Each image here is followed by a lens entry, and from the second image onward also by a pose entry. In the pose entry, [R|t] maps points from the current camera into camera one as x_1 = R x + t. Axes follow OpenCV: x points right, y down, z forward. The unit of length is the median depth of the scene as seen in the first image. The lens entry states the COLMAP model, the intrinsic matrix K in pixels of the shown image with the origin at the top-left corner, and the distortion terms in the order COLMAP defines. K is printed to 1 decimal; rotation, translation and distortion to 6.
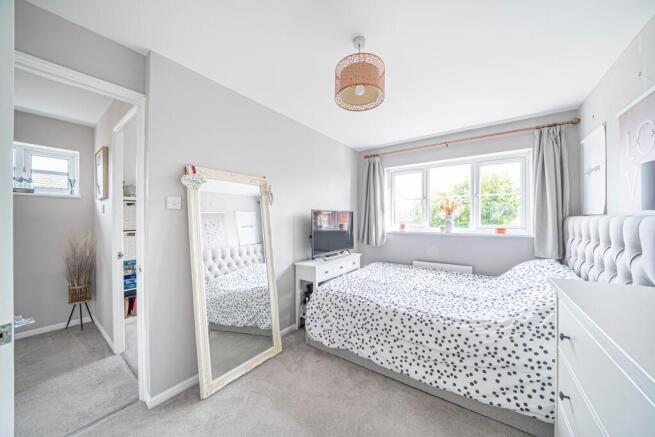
lens RADIAL K [[222.8, 0, 323.9], [0, 222.8, 218.2], [0, 0, 1]] dist [-0.001927, -0.000143]
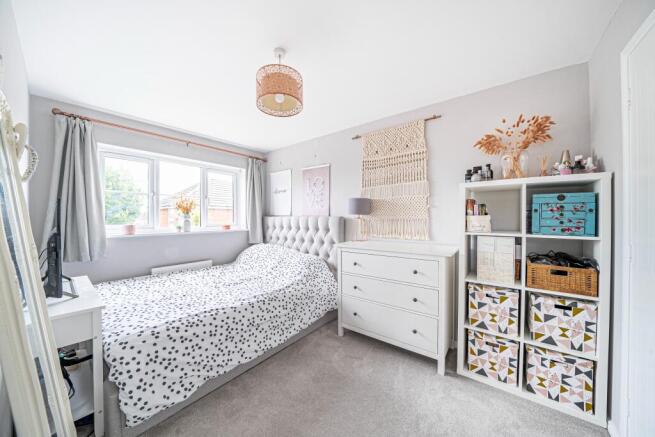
lens RADIAL K [[222.8, 0, 324.8], [0, 222.8, 217.8], [0, 0, 1]] dist [-0.001927, -0.000143]
pose [[0.077037, 0.000544, 0.997028, -0.674817], [0.001781, 0.999998, -0.000683, 0.006142], [-0.997027, 0.001829, 0.077036, 0.528664]]
